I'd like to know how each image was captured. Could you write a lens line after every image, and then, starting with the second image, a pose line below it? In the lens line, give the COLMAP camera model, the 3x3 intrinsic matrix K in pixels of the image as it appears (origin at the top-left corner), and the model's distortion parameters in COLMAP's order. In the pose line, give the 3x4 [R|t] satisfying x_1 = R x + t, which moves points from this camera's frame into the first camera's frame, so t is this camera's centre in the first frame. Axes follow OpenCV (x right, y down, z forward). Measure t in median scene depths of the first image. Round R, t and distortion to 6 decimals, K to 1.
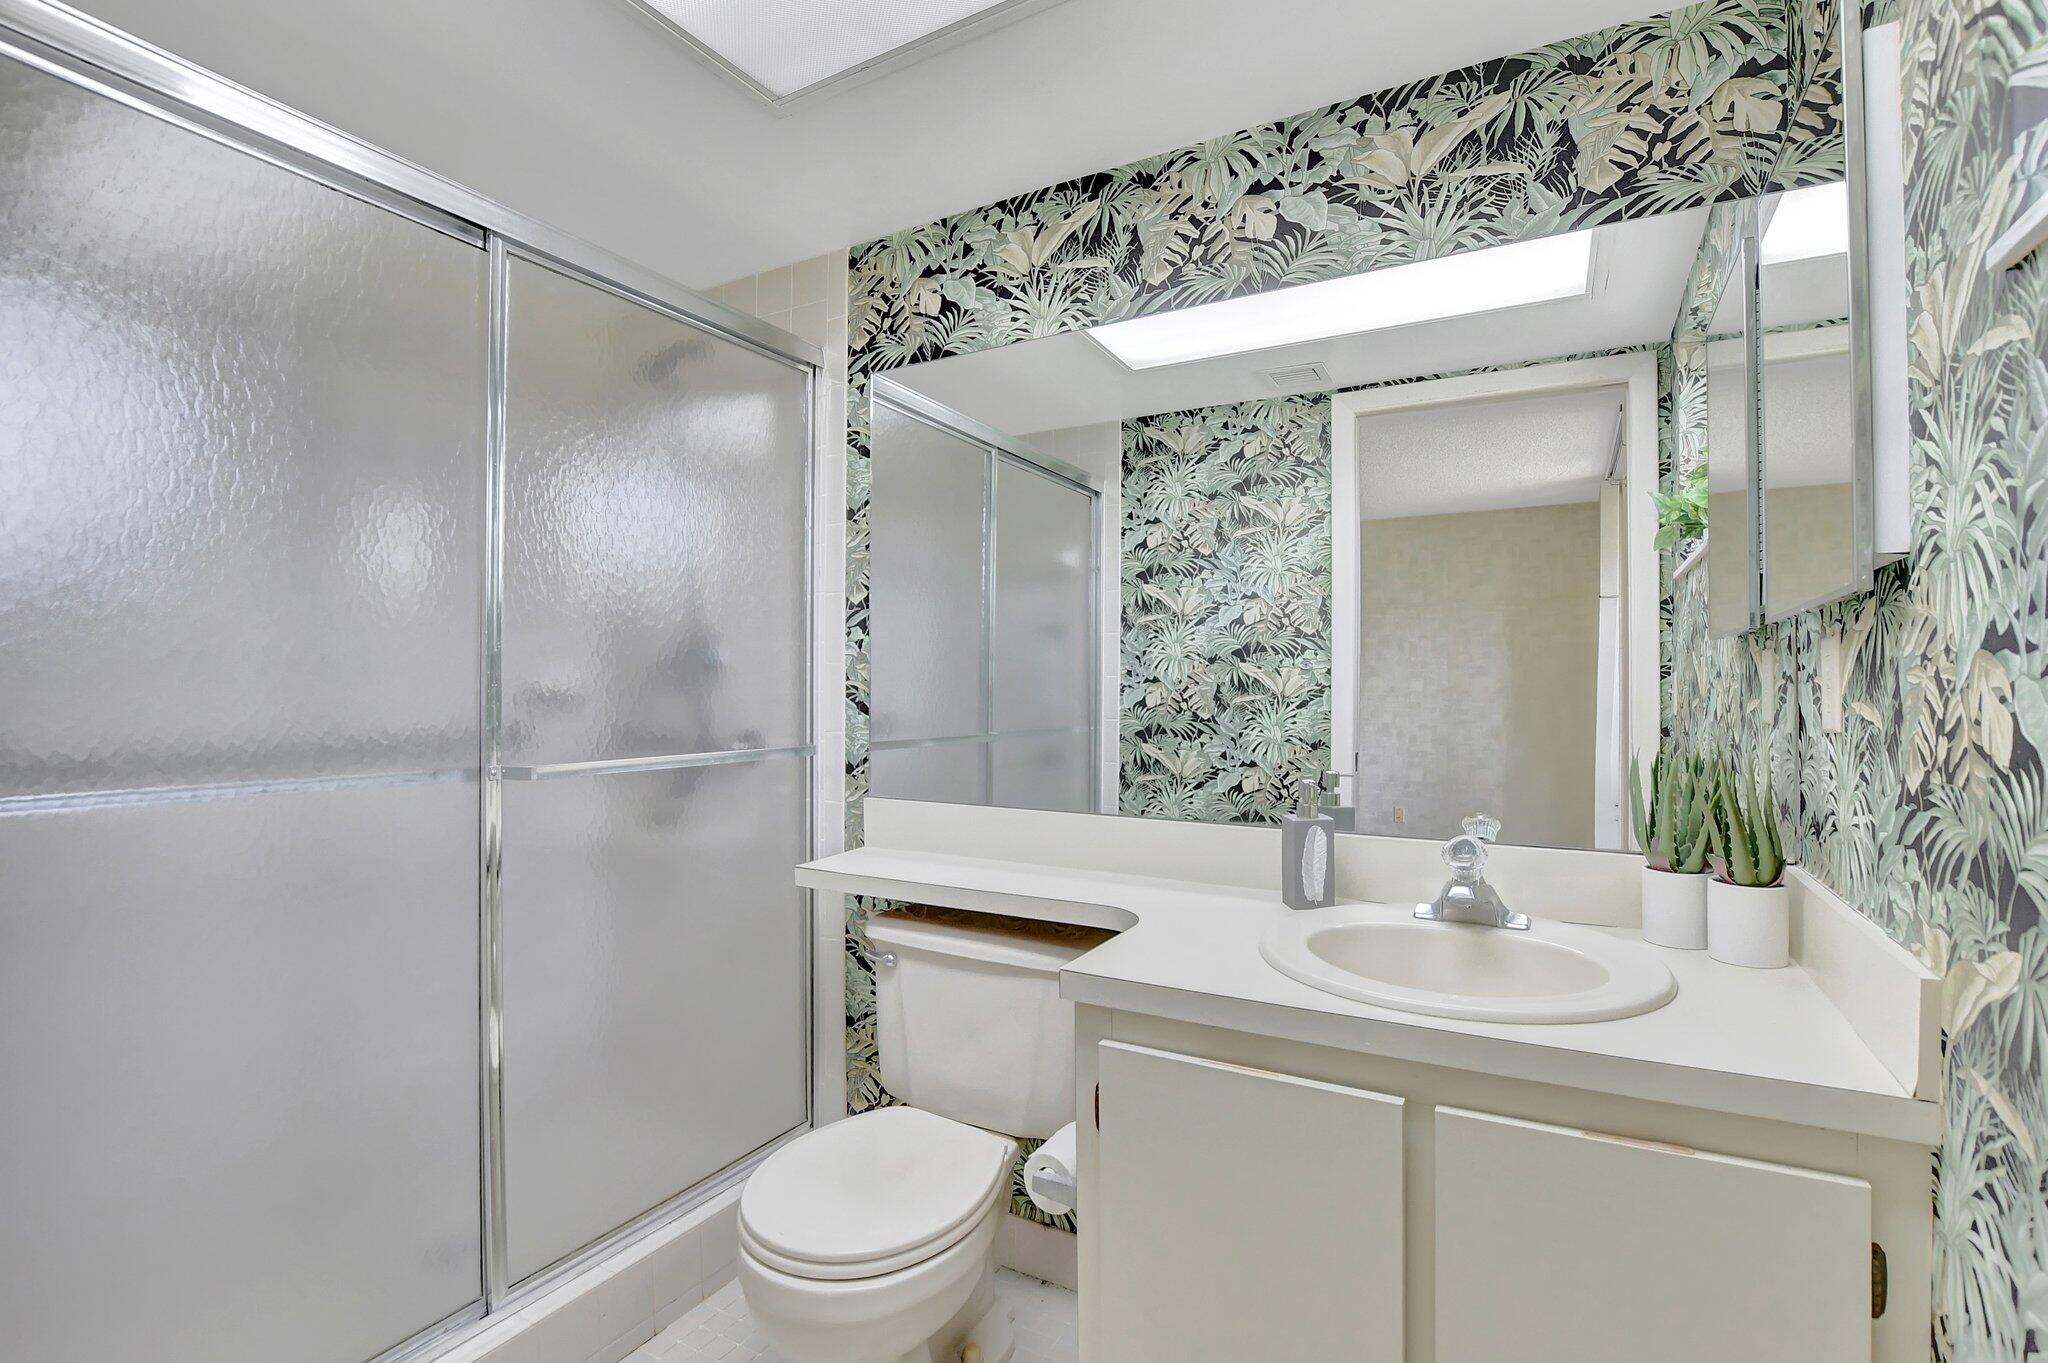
lens RADIAL K [[941.7, 0, 1034.8], [0, 941.7, 662.2], [0, 0, 1]] dist [-0.035245, 0.009049]
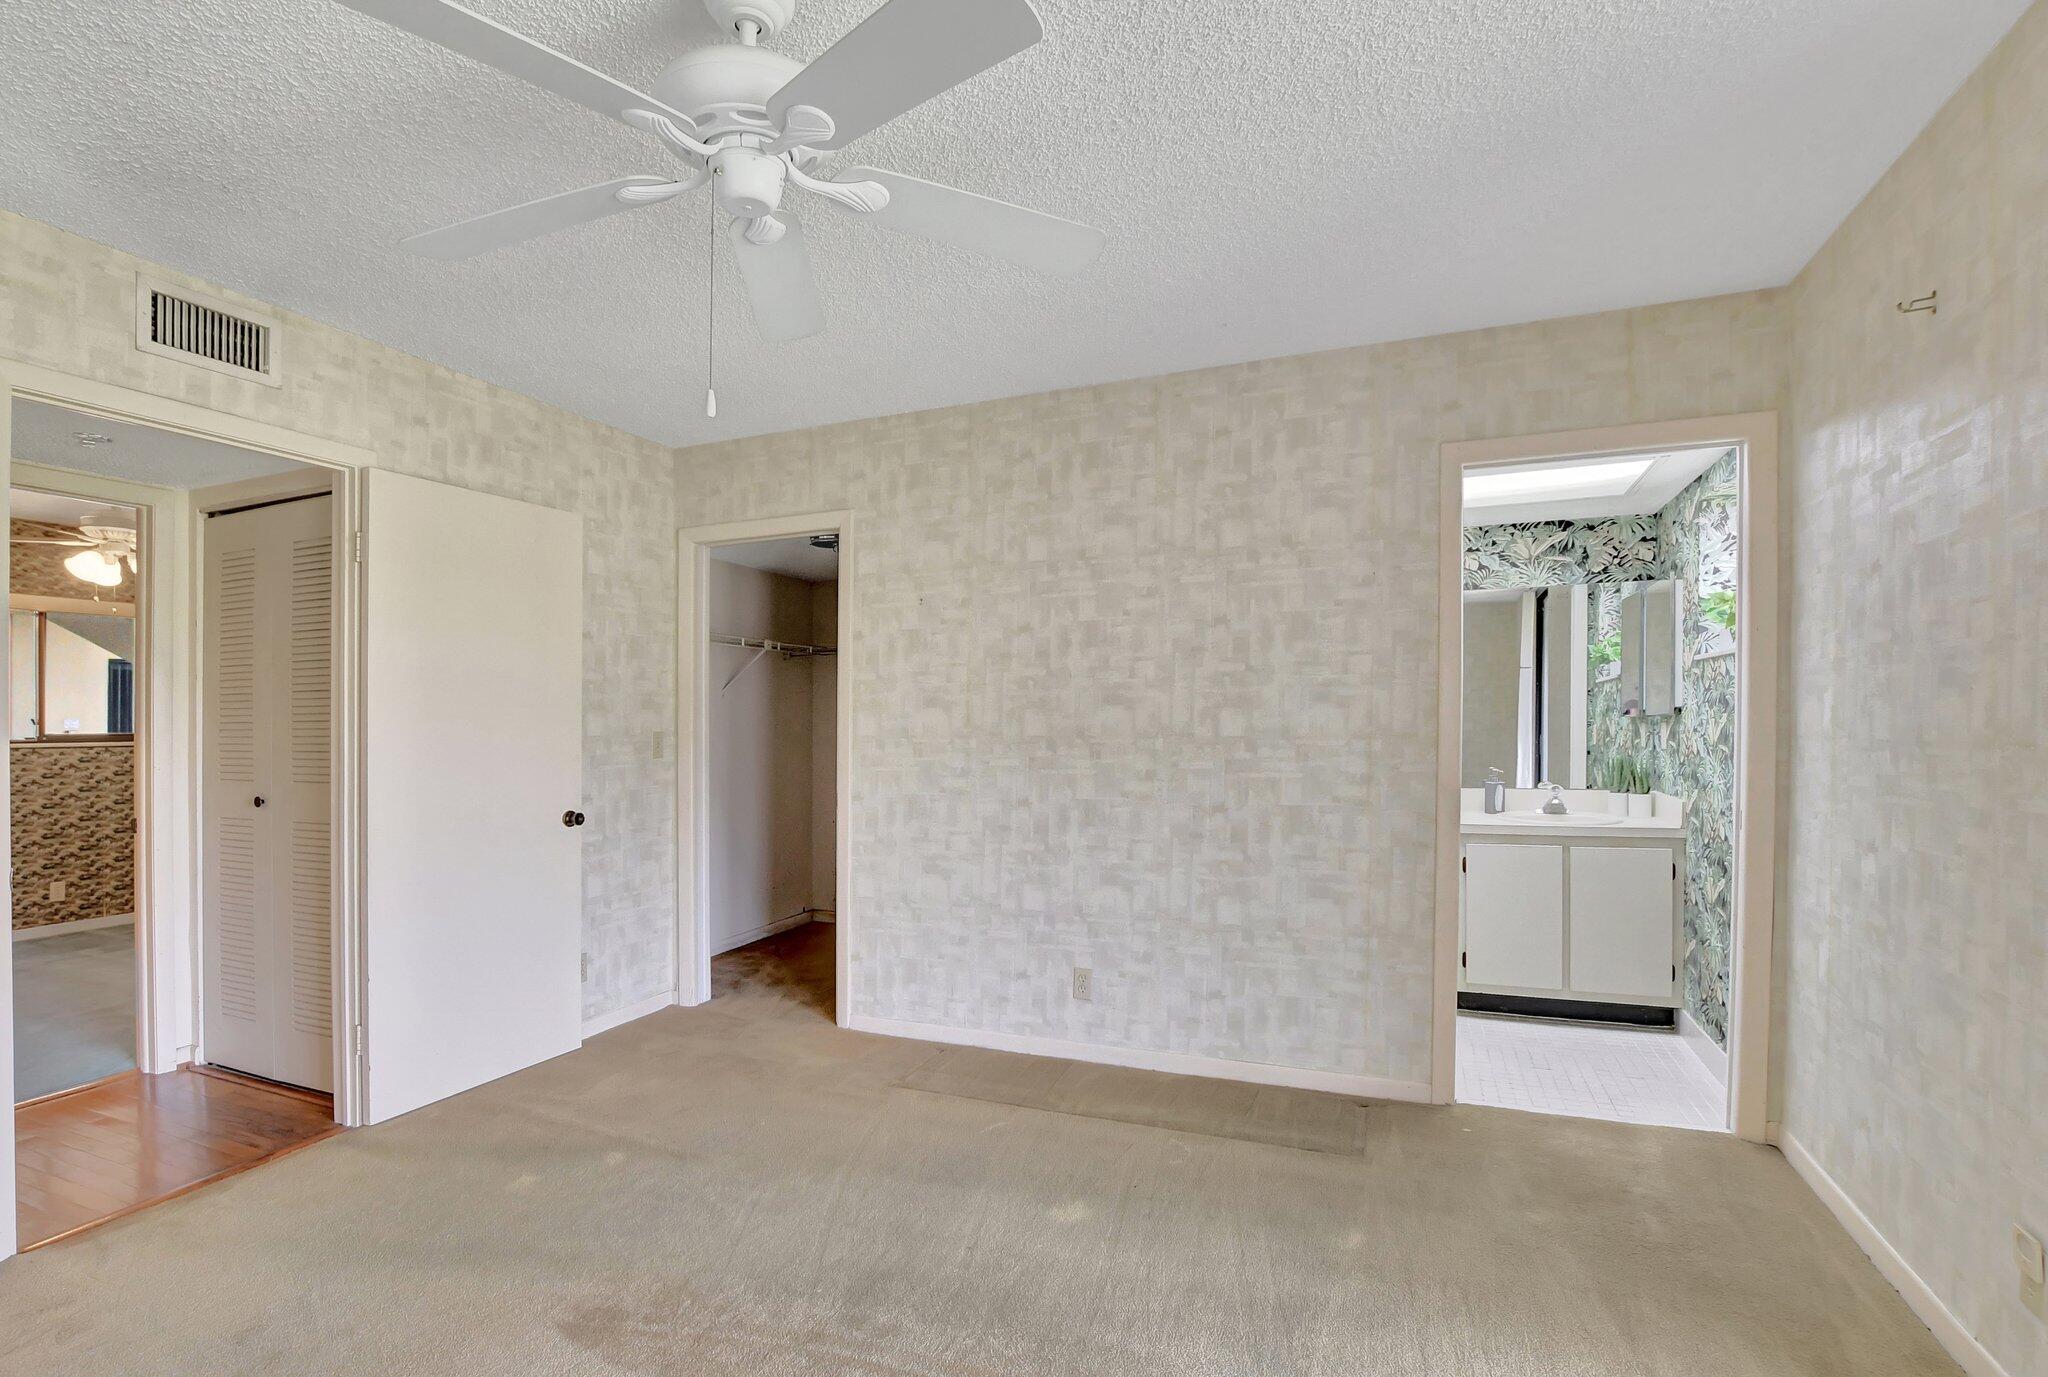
lens RADIAL K [[952.1, 0, 1017.5], [0, 952.1, 726.7], [0, 0, 1]] dist [-0.026906, -0.000269]
pose [[0.993424, -0.008285, 0.114194, -1.659642], [0.004686, 0.999485, 0.031749, -0.113759], [-0.114398, -0.031005, 0.992951, -1.895659]]
